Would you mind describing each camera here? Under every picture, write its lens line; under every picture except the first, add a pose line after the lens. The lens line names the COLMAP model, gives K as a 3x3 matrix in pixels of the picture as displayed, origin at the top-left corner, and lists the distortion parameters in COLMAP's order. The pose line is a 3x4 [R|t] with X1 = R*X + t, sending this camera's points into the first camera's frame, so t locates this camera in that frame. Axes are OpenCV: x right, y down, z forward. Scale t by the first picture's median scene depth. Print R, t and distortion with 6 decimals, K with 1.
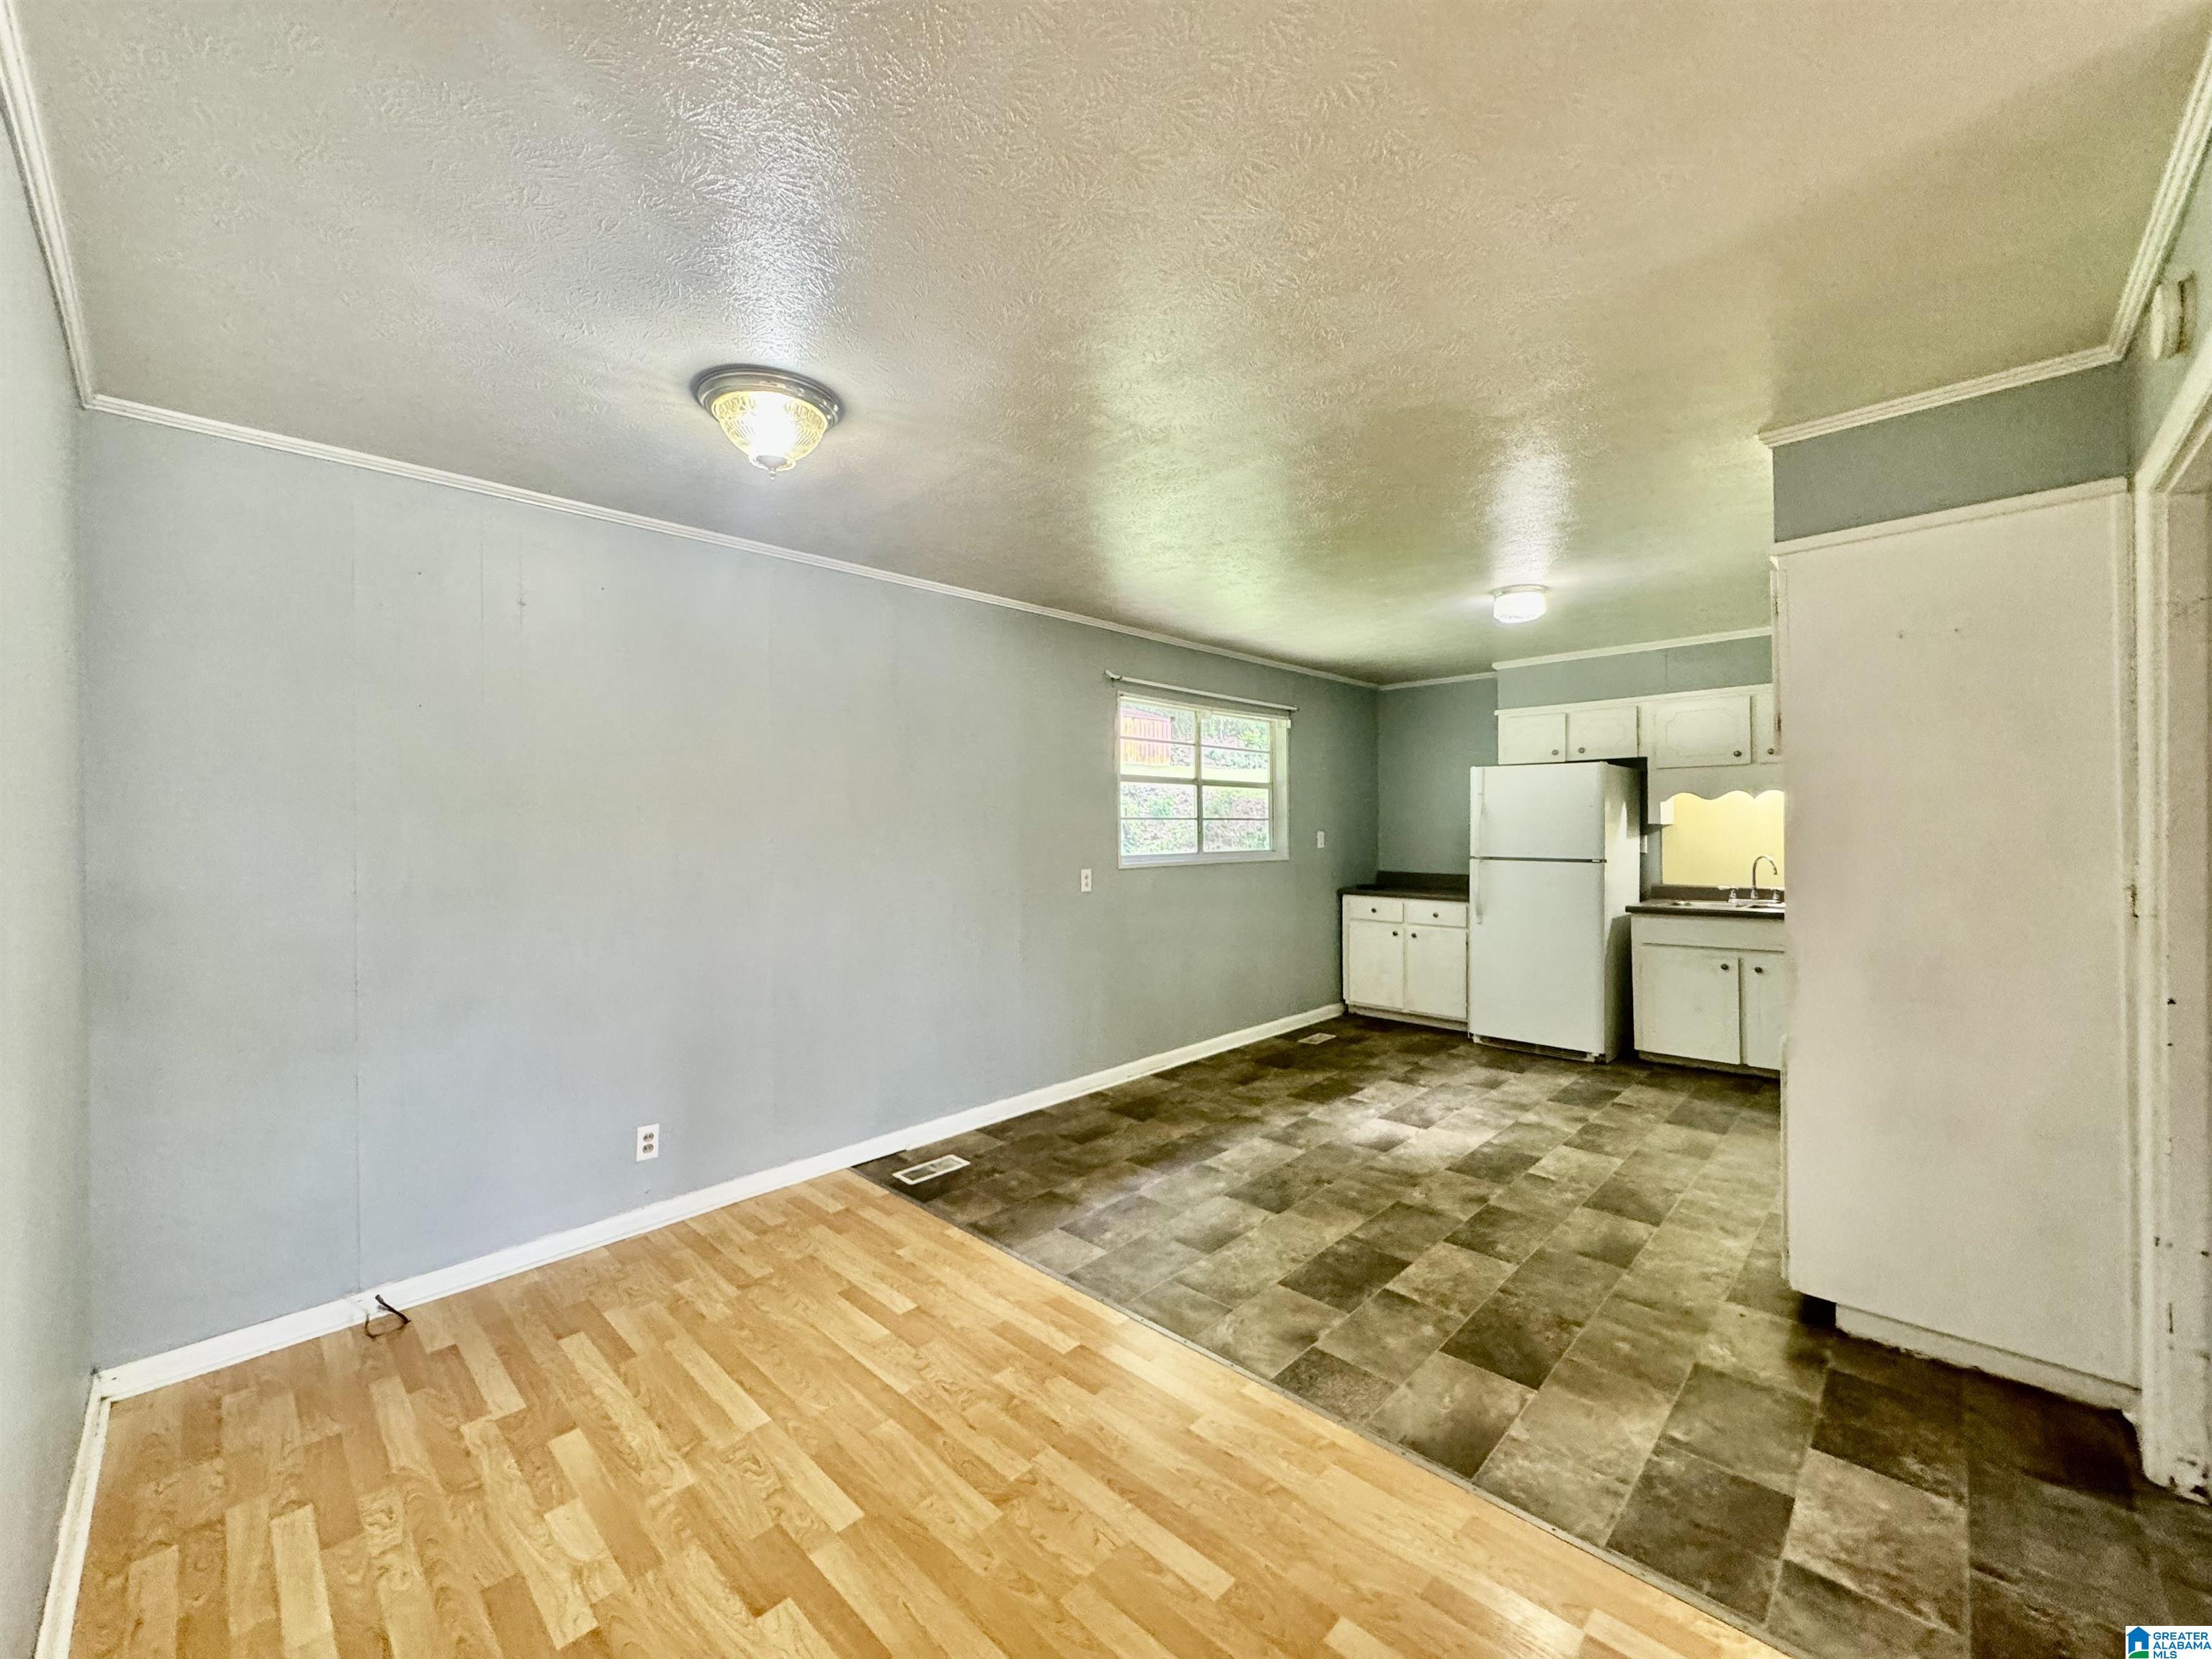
lens RADIAL K [[891.3, 0, 1093.9], [0, 891.3, 825.6], [0, 0, 1]] dist [-0.004954, 0.001166]
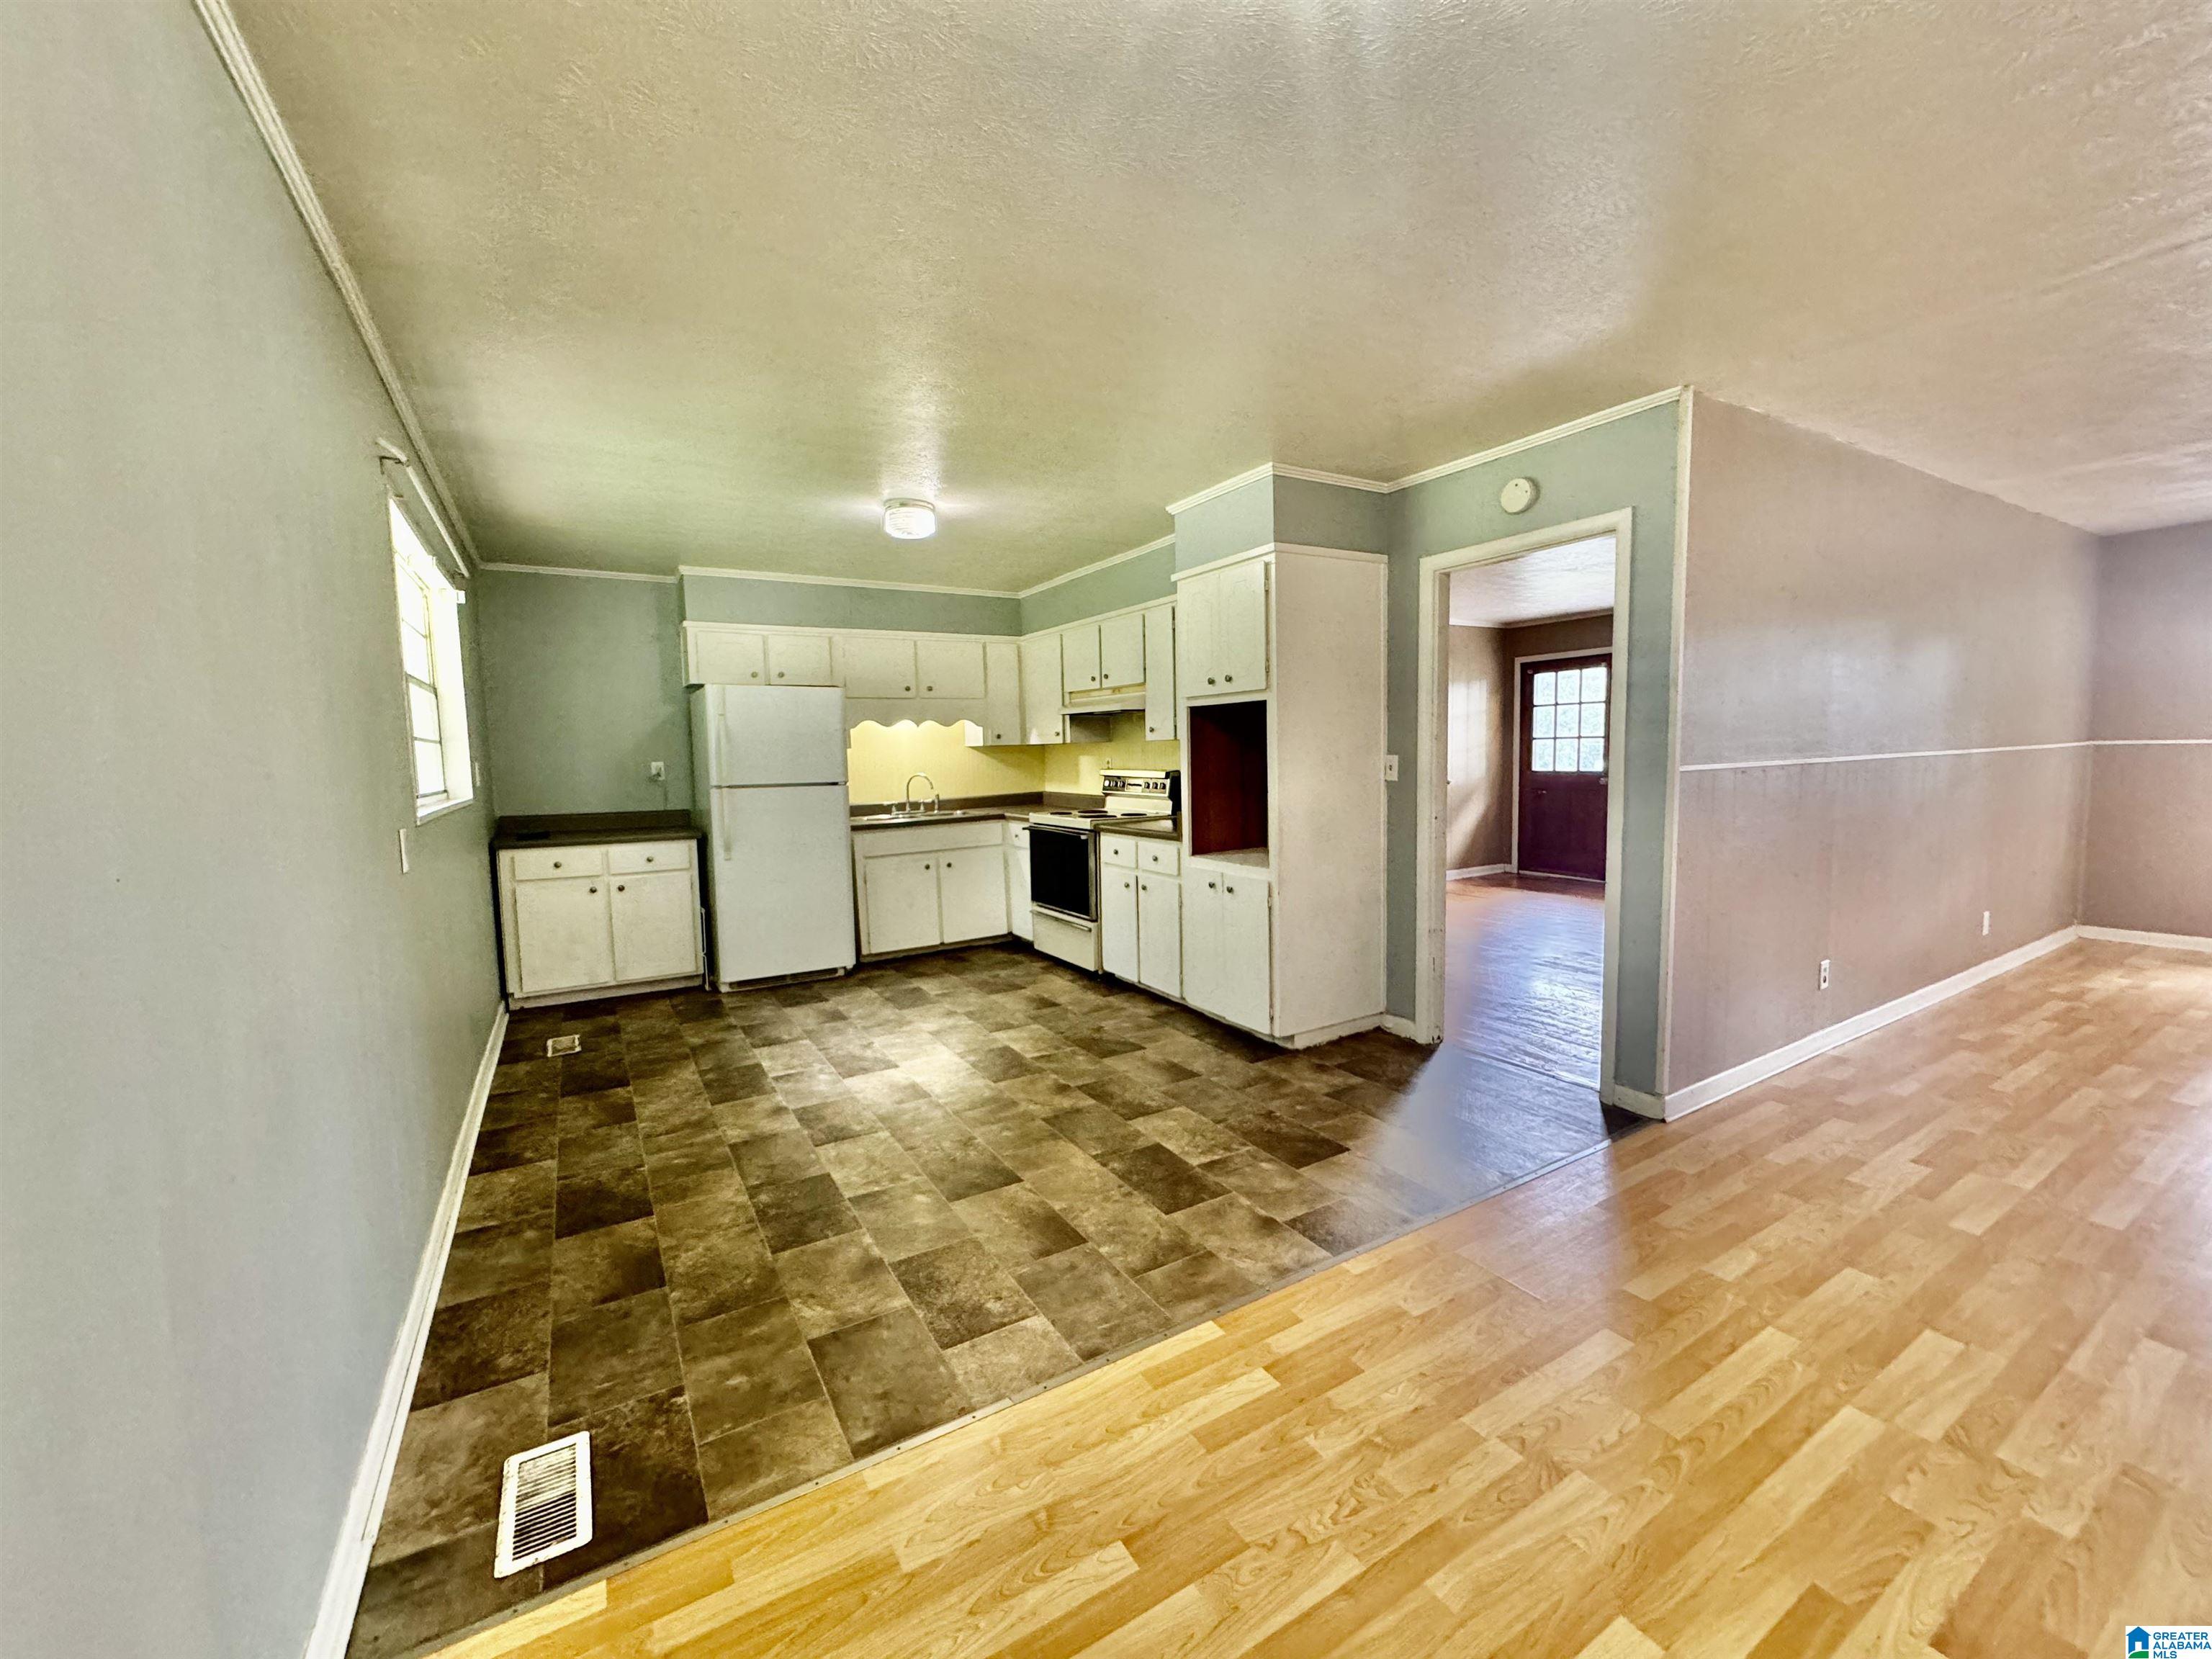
lens RADIAL K [[891.3, 0, 1112.8], [0, 891.3, 829.7], [0, 0, 1]] dist [-0.004954, 0.001166]
pose [[0.243930, -0.083429, 0.966198, -0.427654], [0.017875, 0.996510, 0.081533, 0.016842], [-0.969628, -0.002617, 0.244570, 0.510949]]
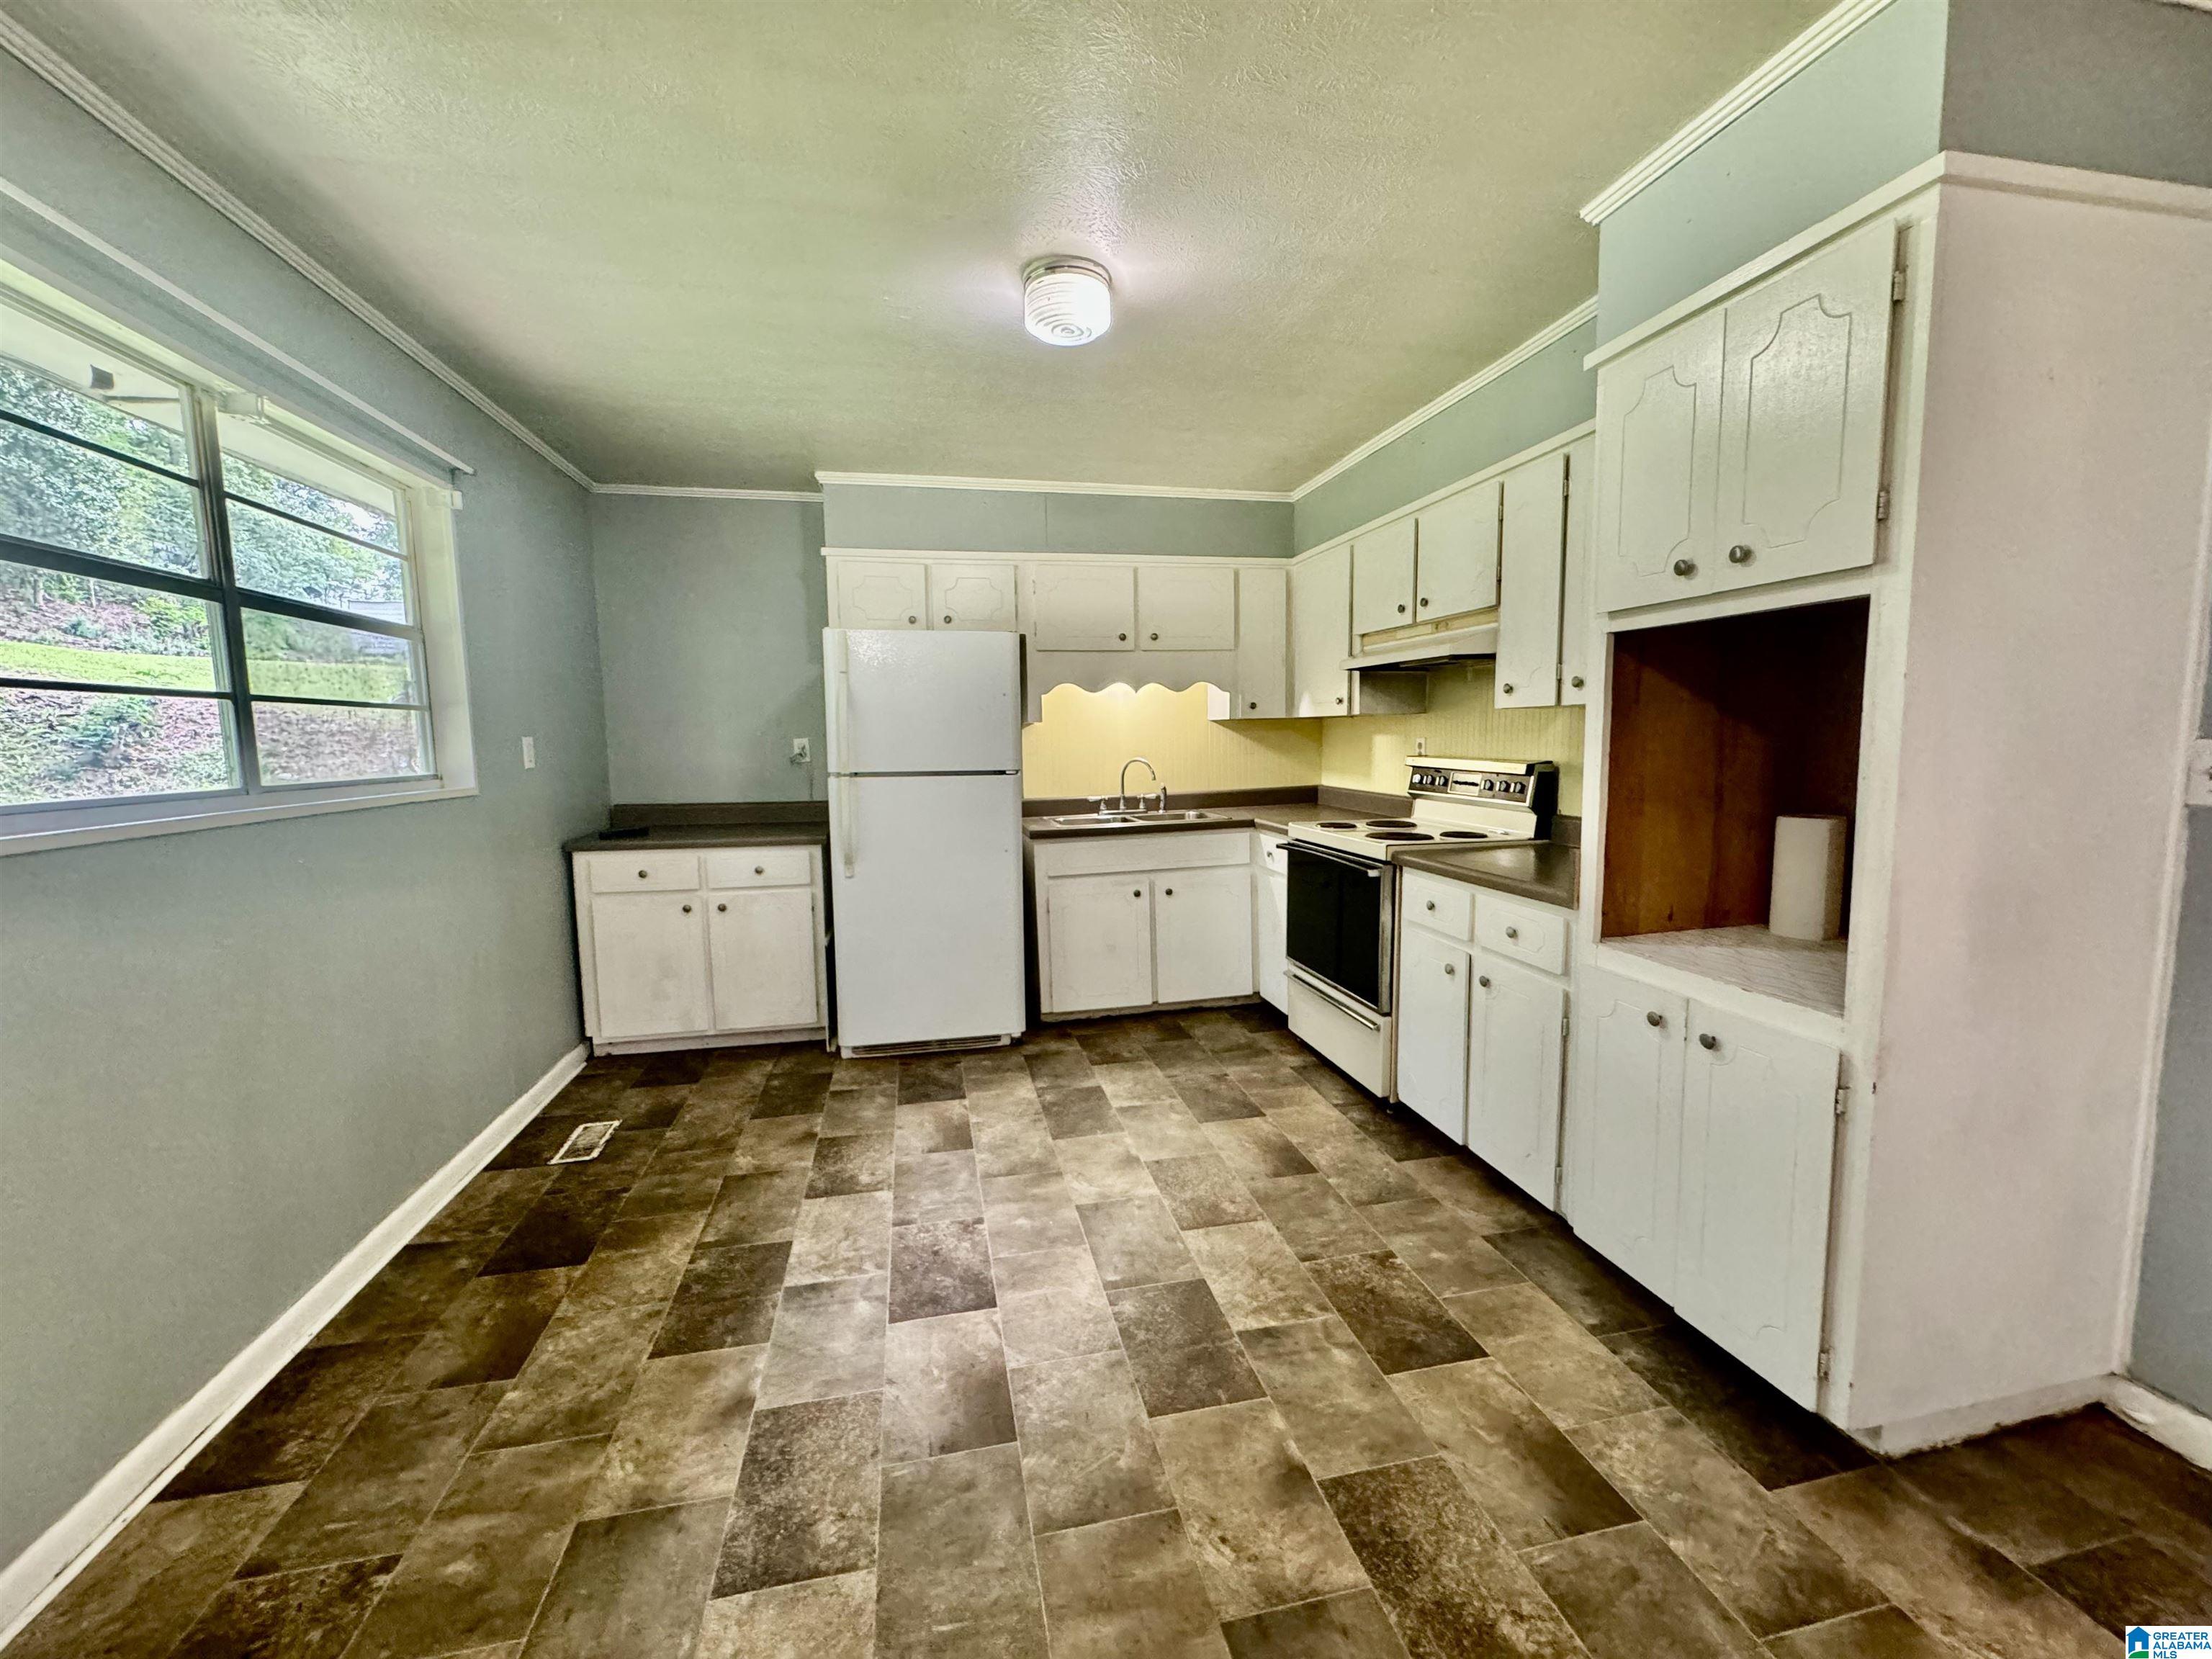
lens RADIAL K [[891.3, 0, 1106.9], [0, 891.3, 828.3], [0, 0, 1]] dist [-0.004954, 0.001166]
pose [[0.547065, -0.087931, 0.832459, 0.006977], [0.008528, 0.995001, 0.099496, 0.016574], [-0.837047, -0.047332, 0.545080, 0.631689]]
